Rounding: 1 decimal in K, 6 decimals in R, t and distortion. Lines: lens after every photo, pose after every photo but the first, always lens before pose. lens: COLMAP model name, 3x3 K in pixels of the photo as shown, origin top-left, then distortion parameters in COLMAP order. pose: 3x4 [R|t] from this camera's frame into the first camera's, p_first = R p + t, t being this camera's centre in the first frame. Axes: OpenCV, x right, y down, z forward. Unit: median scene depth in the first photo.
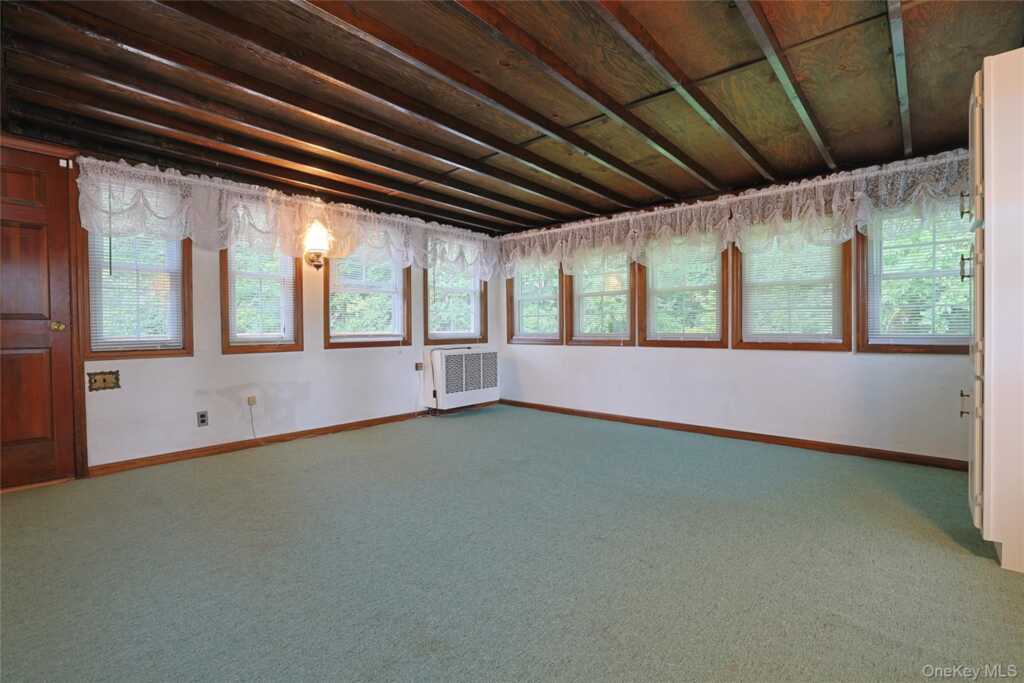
lens RADIAL K [[463.2, 0, 501.3], [0, 463.2, 342.1], [0, 0, 1]] dist [-0.040018, 0.010553]
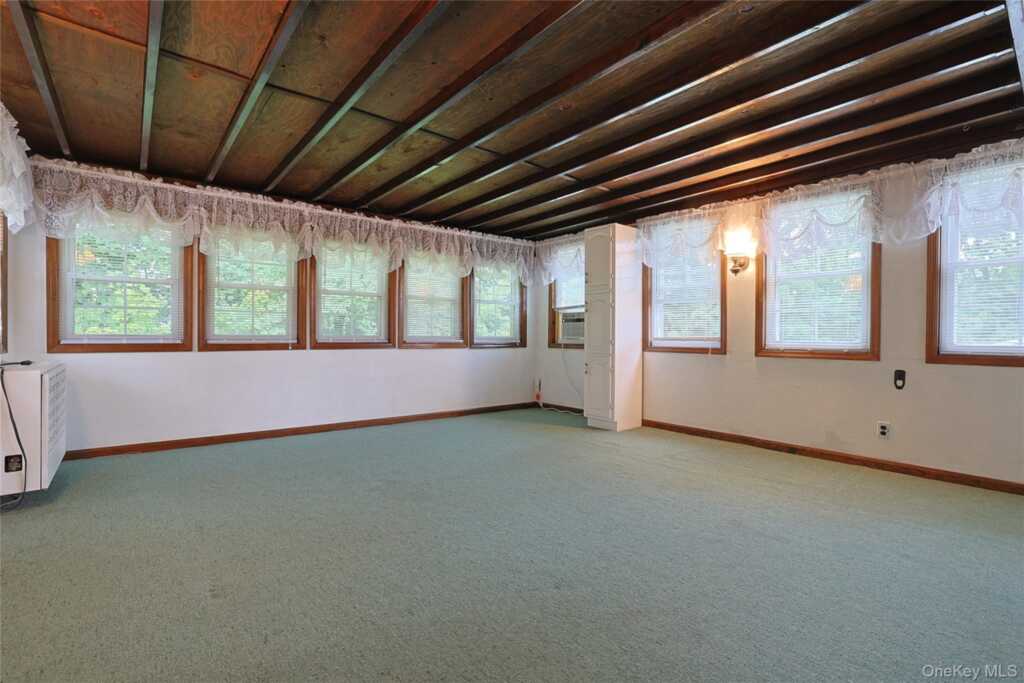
lens RADIAL K [[463.2, 0, 501.8], [0, 463.2, 338.9], [0, 0, 1]] dist [-0.040018, 0.010553]
pose [[0.155891, -0.004990, 0.987762, -0.559028], [0.012748, 0.999914, 0.003039, -0.008995], [-0.987692, 0.012118, 0.155942, 0.470264]]
